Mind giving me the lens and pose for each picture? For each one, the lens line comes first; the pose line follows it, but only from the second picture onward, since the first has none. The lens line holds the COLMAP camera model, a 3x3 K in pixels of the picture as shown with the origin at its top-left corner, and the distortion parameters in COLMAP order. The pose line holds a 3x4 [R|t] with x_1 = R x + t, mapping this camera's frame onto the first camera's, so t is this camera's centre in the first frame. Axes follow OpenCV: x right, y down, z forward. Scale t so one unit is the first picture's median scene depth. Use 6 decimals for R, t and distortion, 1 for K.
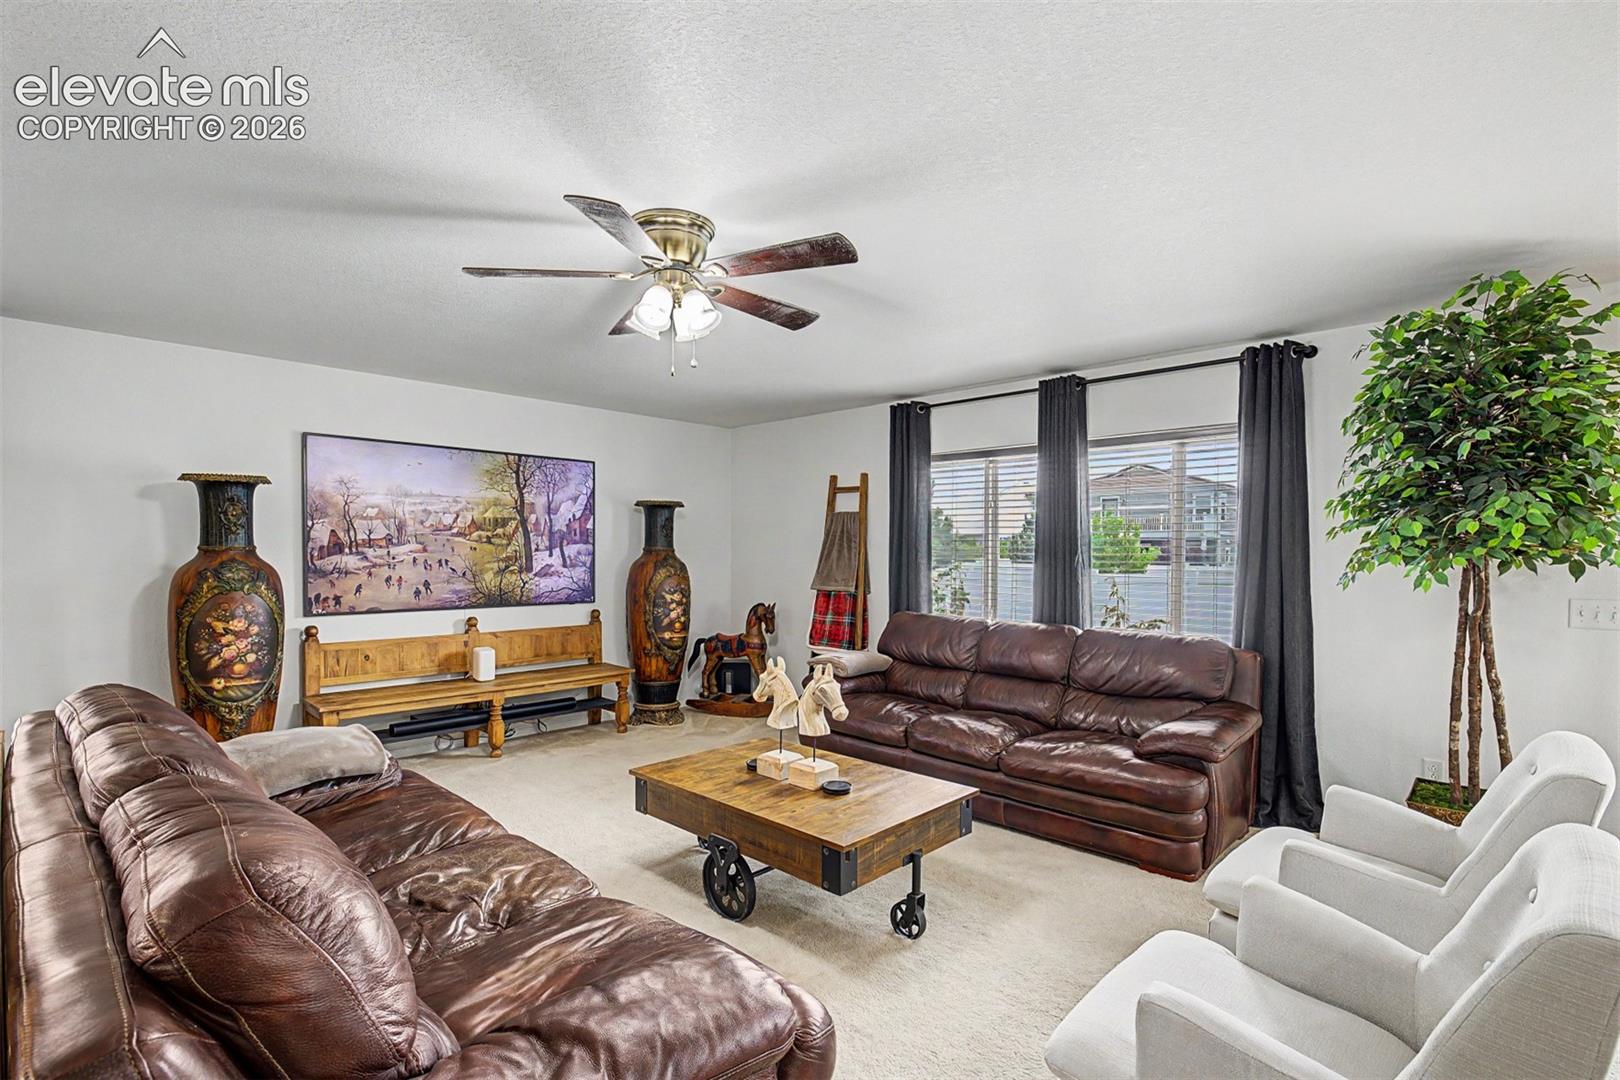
lens RADIAL K [[760.8, 0, 809.5], [0, 760.8, 567.9], [0, 0, 1]] dist [0.003341, 0.001597]
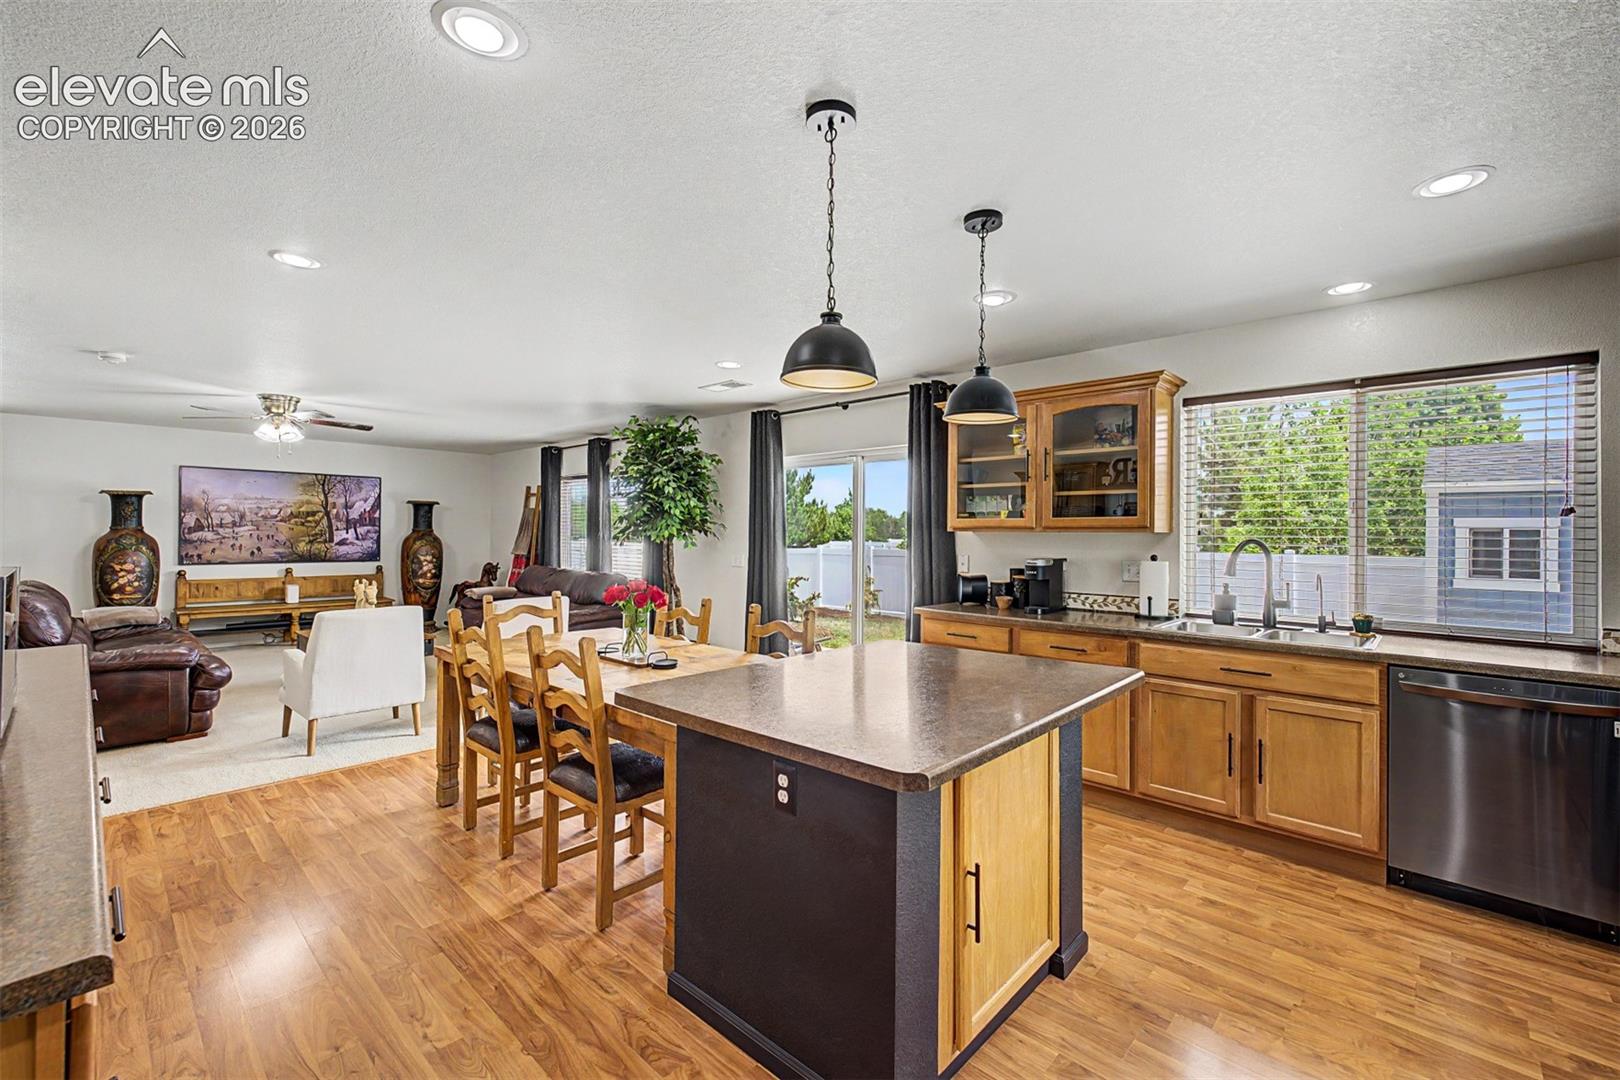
lens RADIAL K [[681.7, 0, 808.3], [0, 681.7, 534.3], [0, 0, 1]] dist [0.007786, -0.000816]
pose [[0.999947, 0.005316, 0.008774, 0.824128], [-0.005150, 0.999811, -0.018772, 0.012276], [-0.008872, 0.018726, 0.999785, -0.656608]]
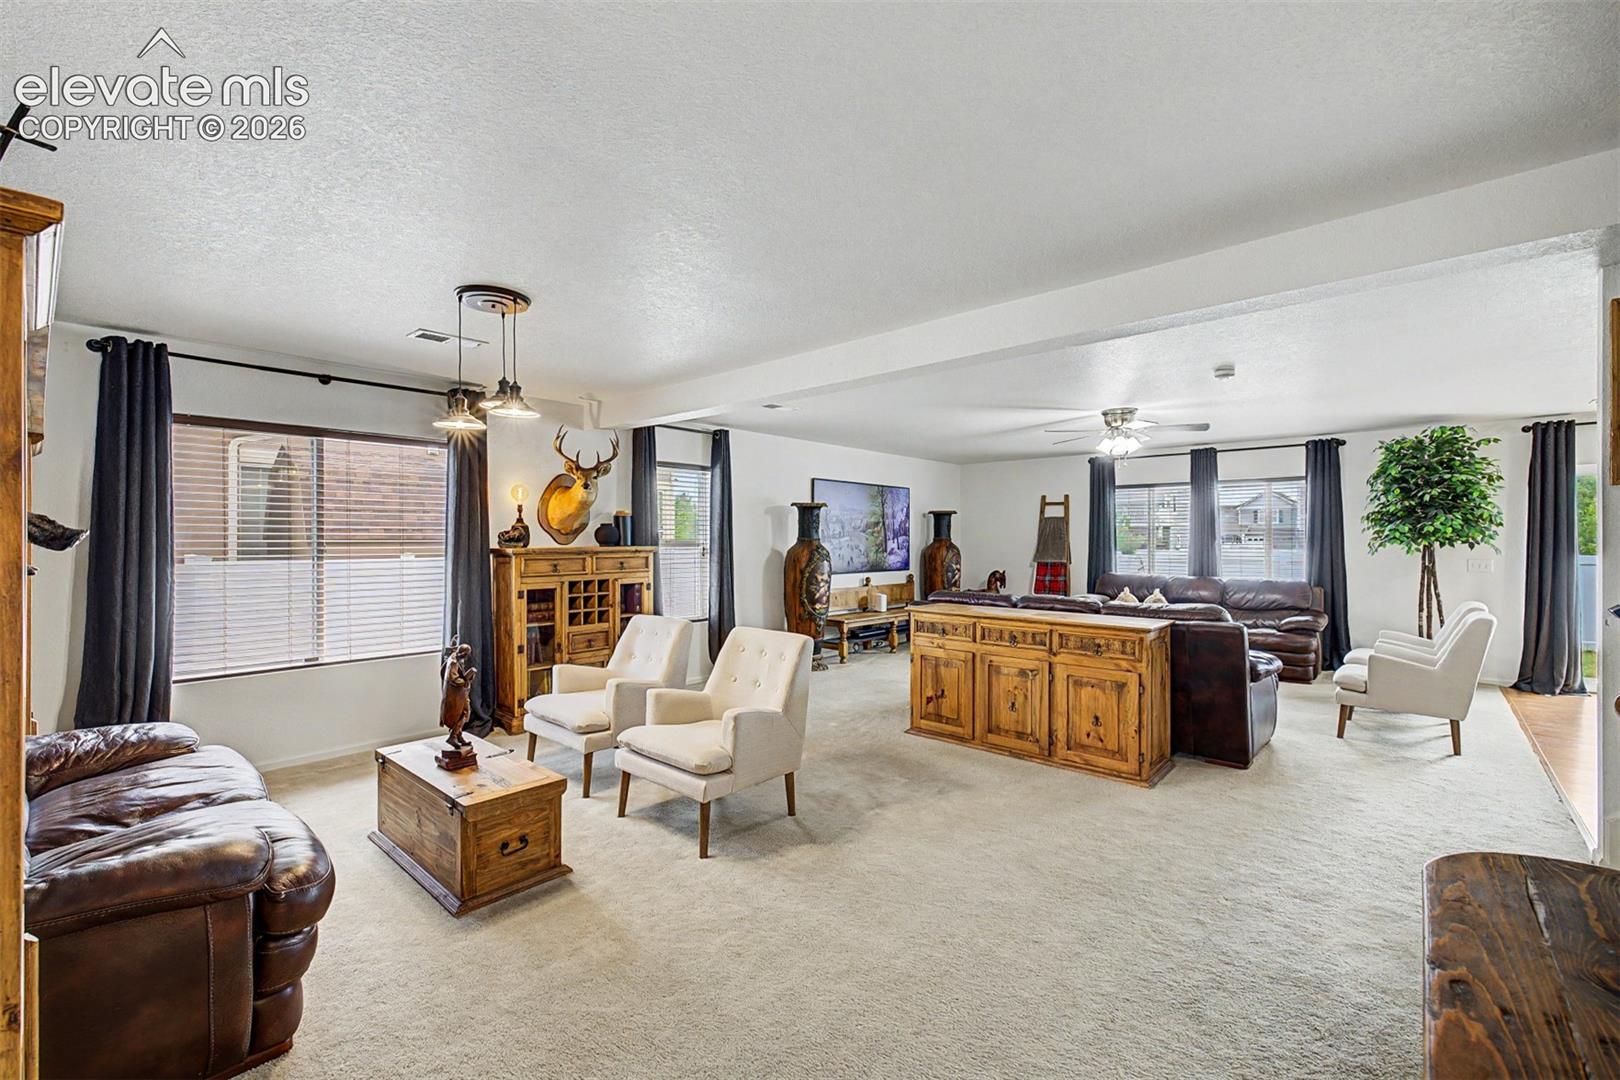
lens RADIAL K [[681.7, 0, 807.3], [0, 681.7, 538.5], [0, 0, 1]] dist [0.007786, -0.000816]
pose [[0.999613, -0.004895, 0.027384, -0.703843], [0.005505, 0.999737, -0.022244, 0.009504], [-0.027268, 0.022386, 0.999377, -0.677374]]
